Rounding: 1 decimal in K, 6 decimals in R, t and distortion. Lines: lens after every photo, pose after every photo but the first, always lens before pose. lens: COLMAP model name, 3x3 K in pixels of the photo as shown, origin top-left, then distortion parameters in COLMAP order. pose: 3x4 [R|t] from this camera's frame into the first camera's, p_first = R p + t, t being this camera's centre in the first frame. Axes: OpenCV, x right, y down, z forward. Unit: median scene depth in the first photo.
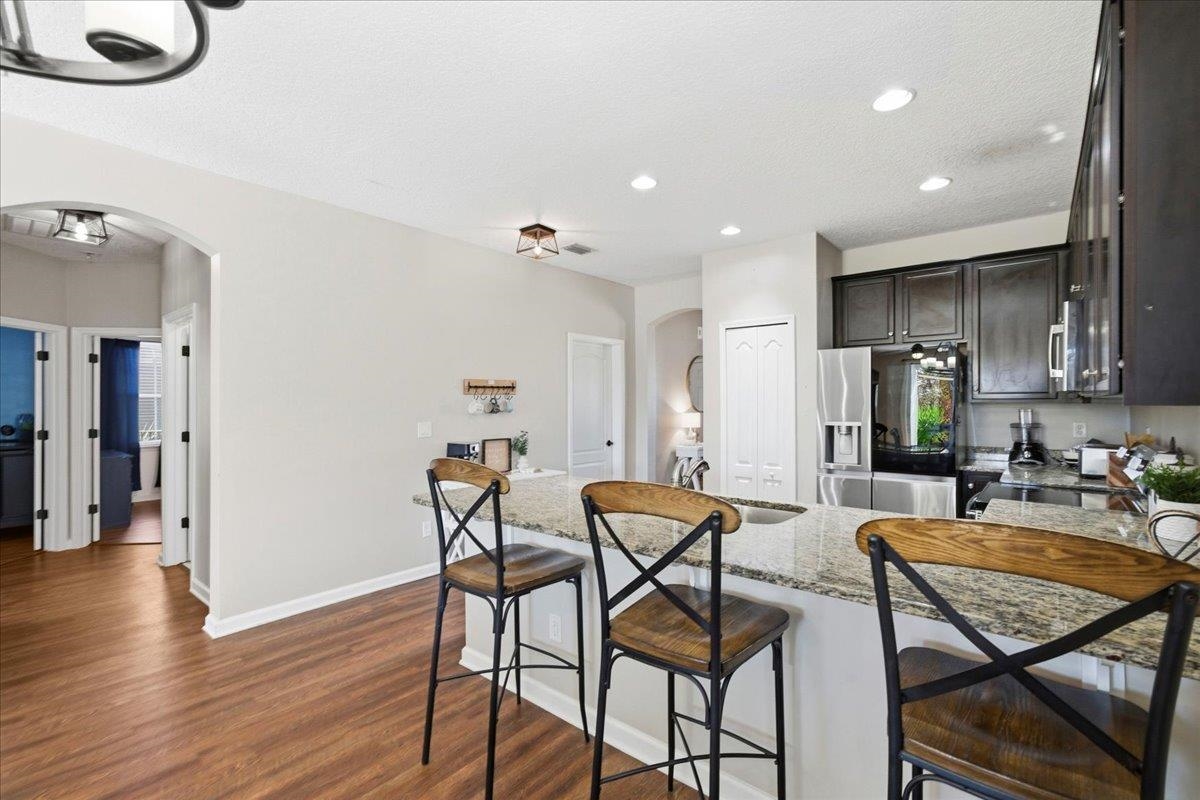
lens RADIAL K [[529.6, 0, 600.0], [0, 529.6, 400.0], [0, 0, 1]] dist [-0.000178, 0.000002]
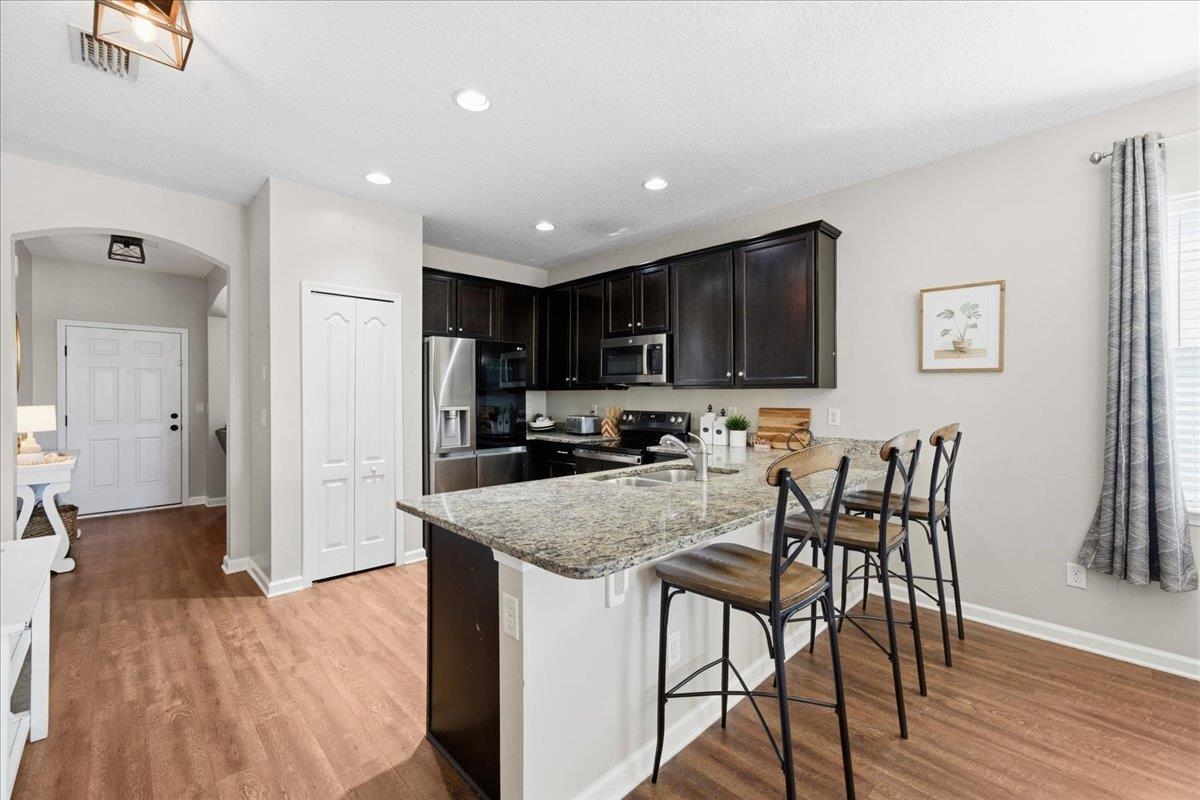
lens RADIAL K [[500.2, 0, 600.0], [0, 500.2, 400.0], [0, 0, 1]] dist [-0.000528, -0.000081]
pose [[0.108811, -0.010586, 0.994006, -0.504528], [-0.011029, 0.999869, 0.011856, 0.011905], [-0.994001, -0.012253, 0.108680, 0.587054]]
